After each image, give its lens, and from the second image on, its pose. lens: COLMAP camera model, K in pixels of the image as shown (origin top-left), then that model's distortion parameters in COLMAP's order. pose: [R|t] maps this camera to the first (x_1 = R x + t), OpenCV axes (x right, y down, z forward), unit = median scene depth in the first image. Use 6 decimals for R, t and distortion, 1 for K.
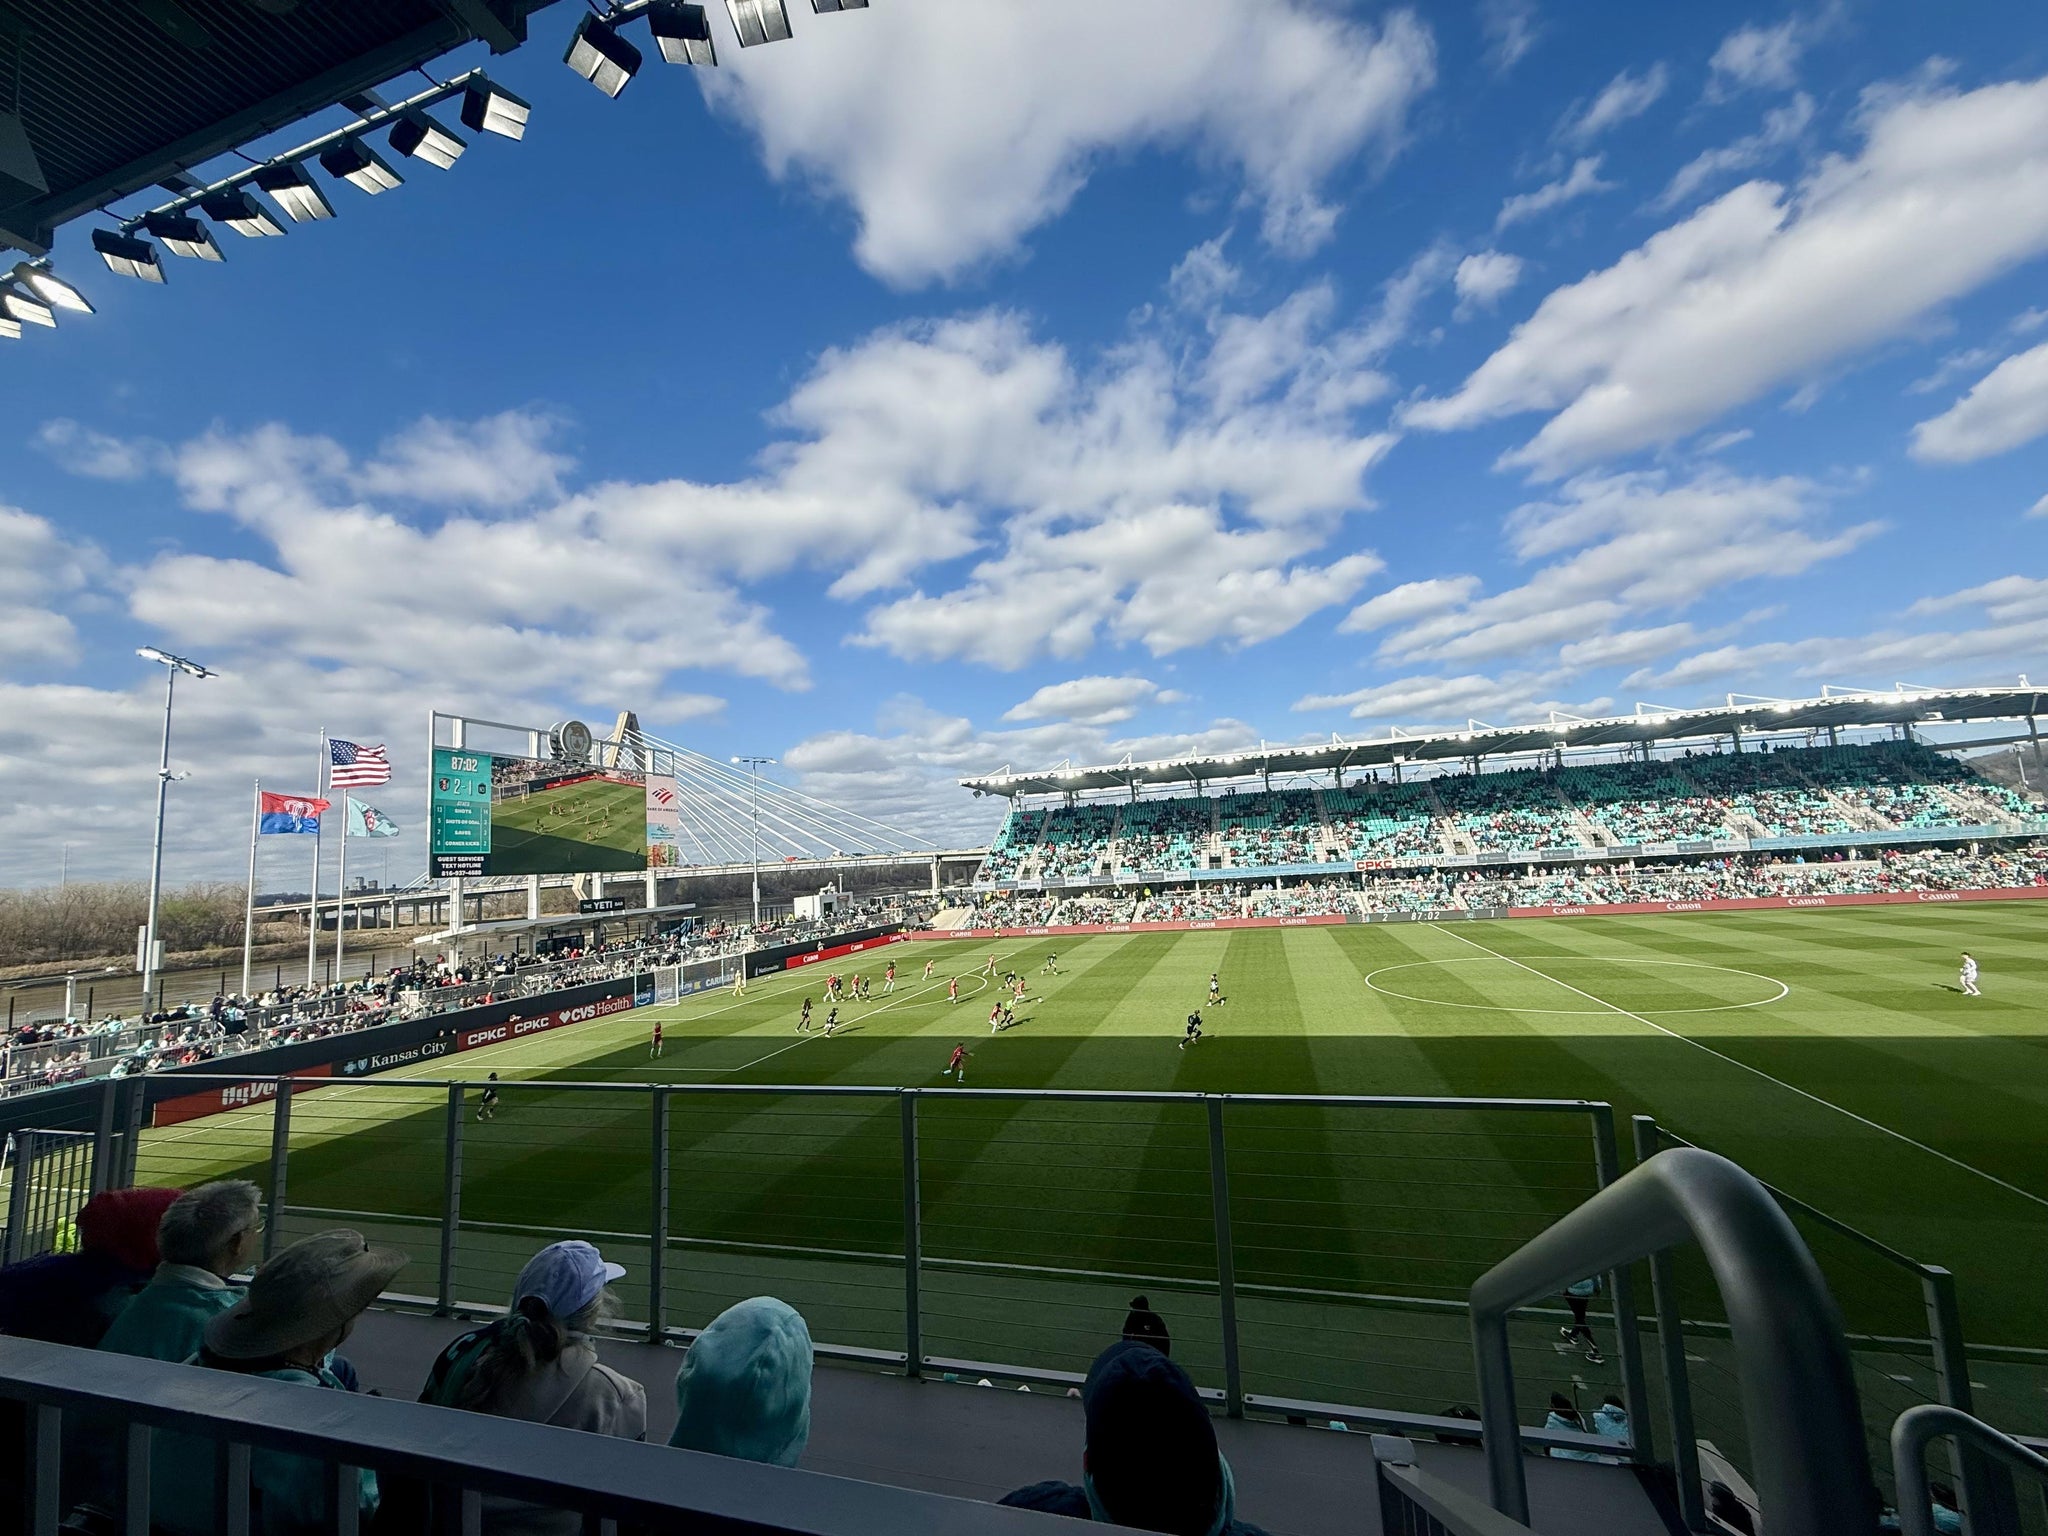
lens RADIAL K [[846.7, 0, 1024.0], [0, 846.7, 768.0], [0, 0, 1]] dist [0.001505, 0.000057]
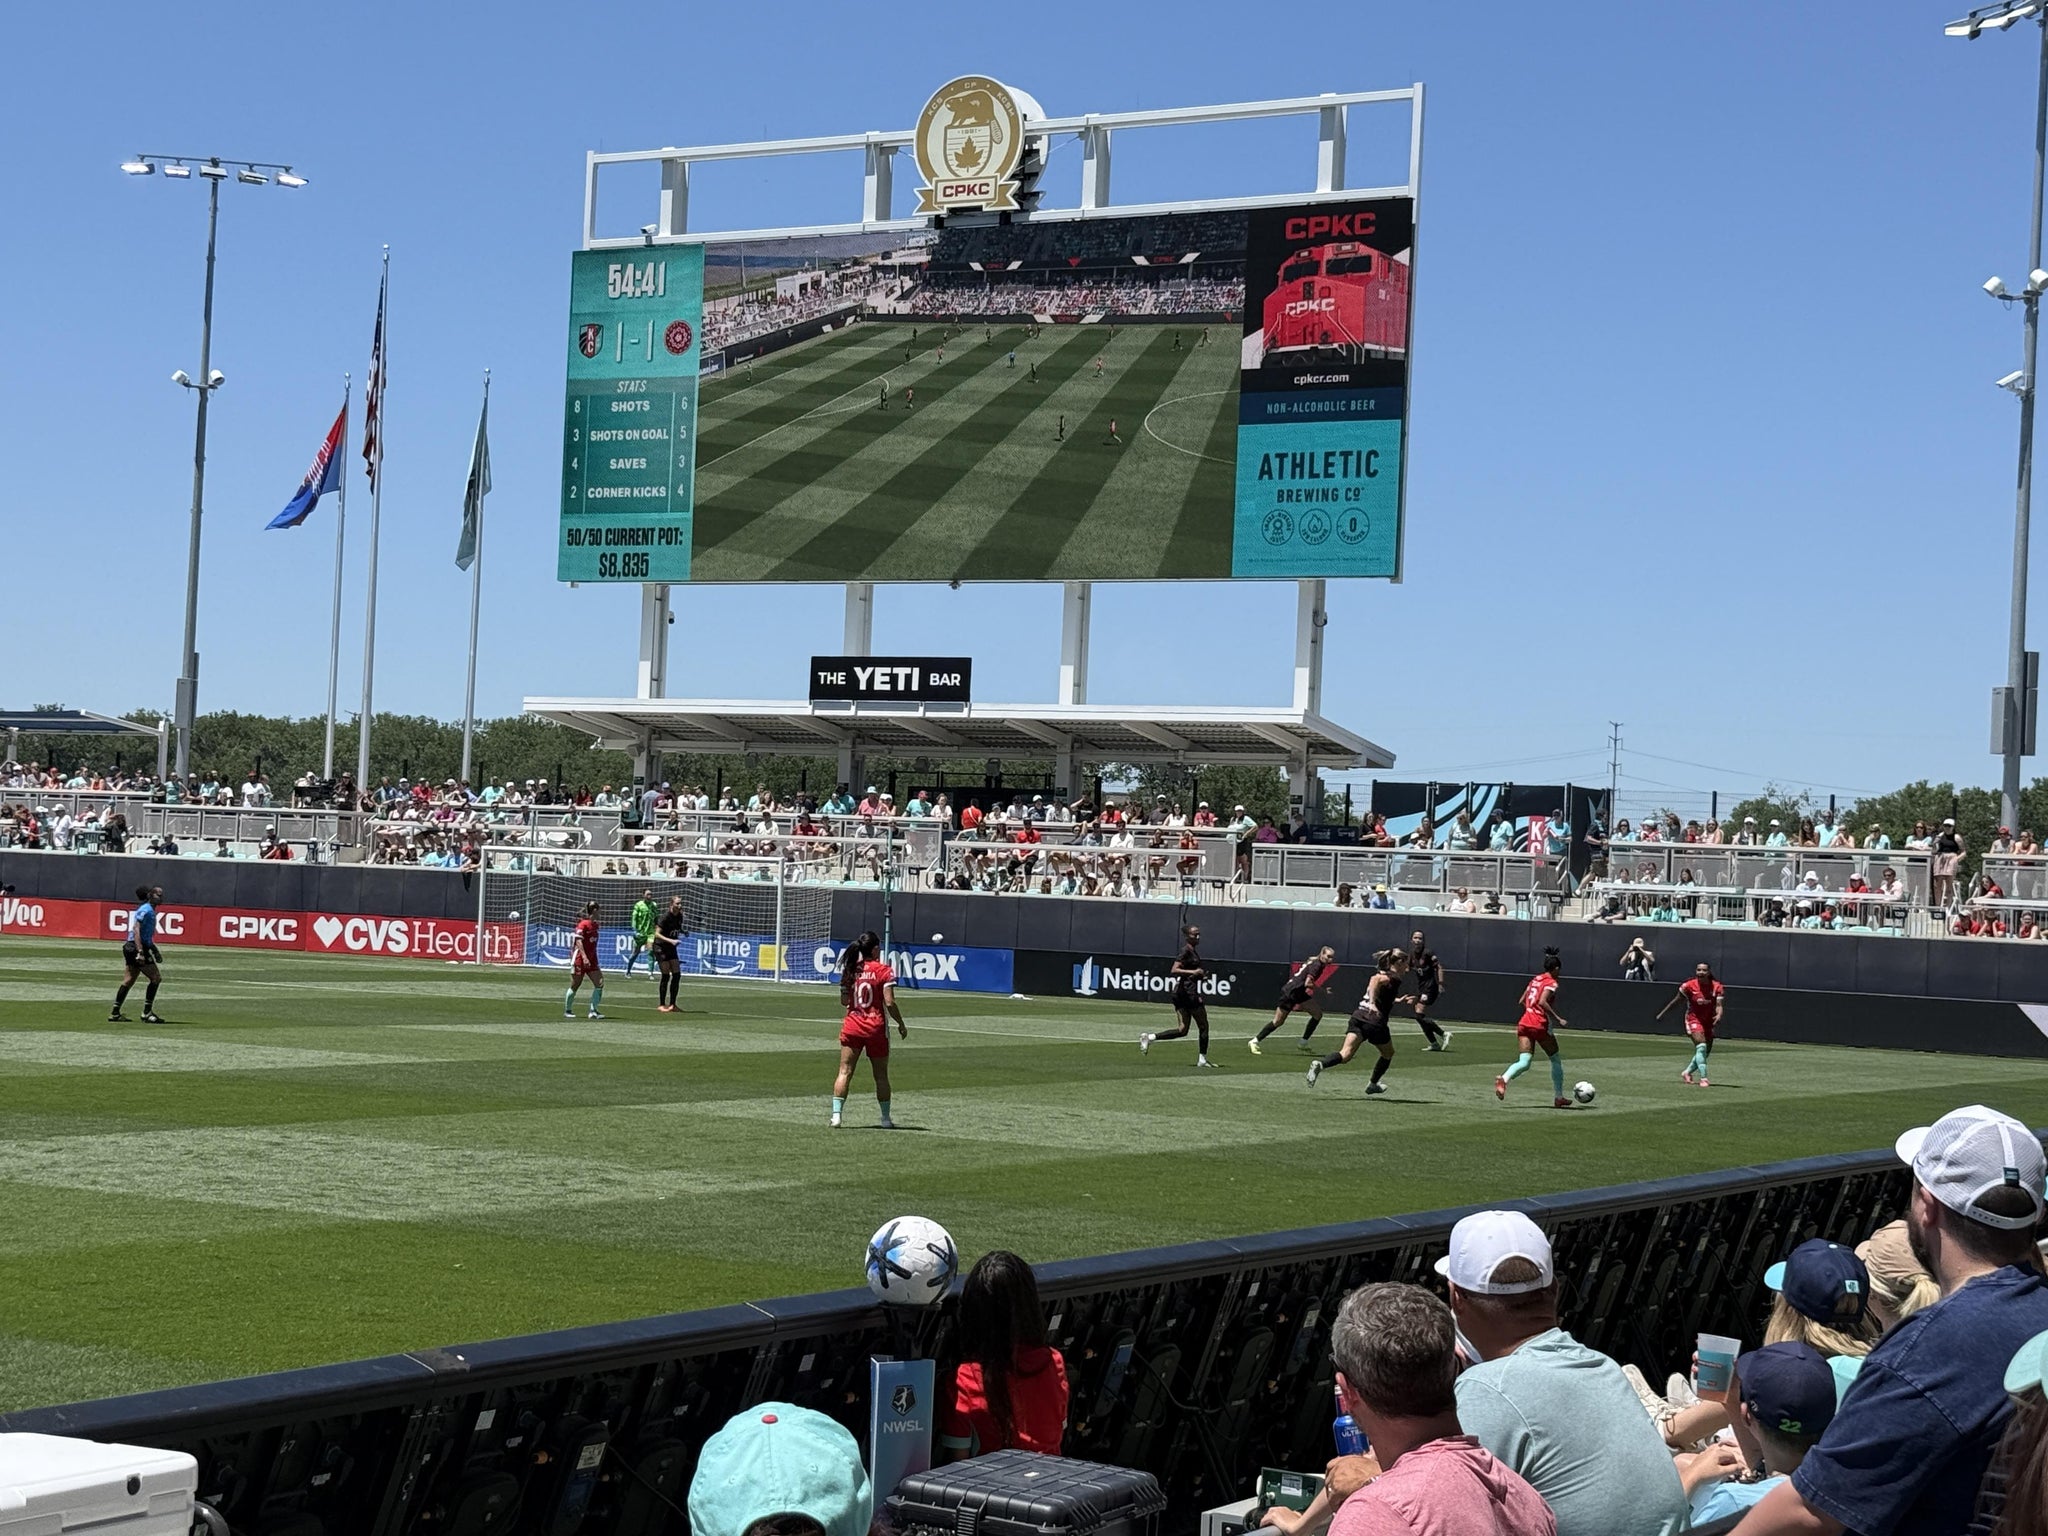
lens RADIAL K [[3478.7, 0, 1024.0], [0, 3478.7, 768.0], [0, 0, 1]] dist [-0.005303, 0.007447]
pose [[-0.222470, -0.008896, -0.974899, 0.767004], [0.062211, 0.997791, -0.023302, 0.251632], [0.972953, -0.065833, -0.221425, 1.475592]]
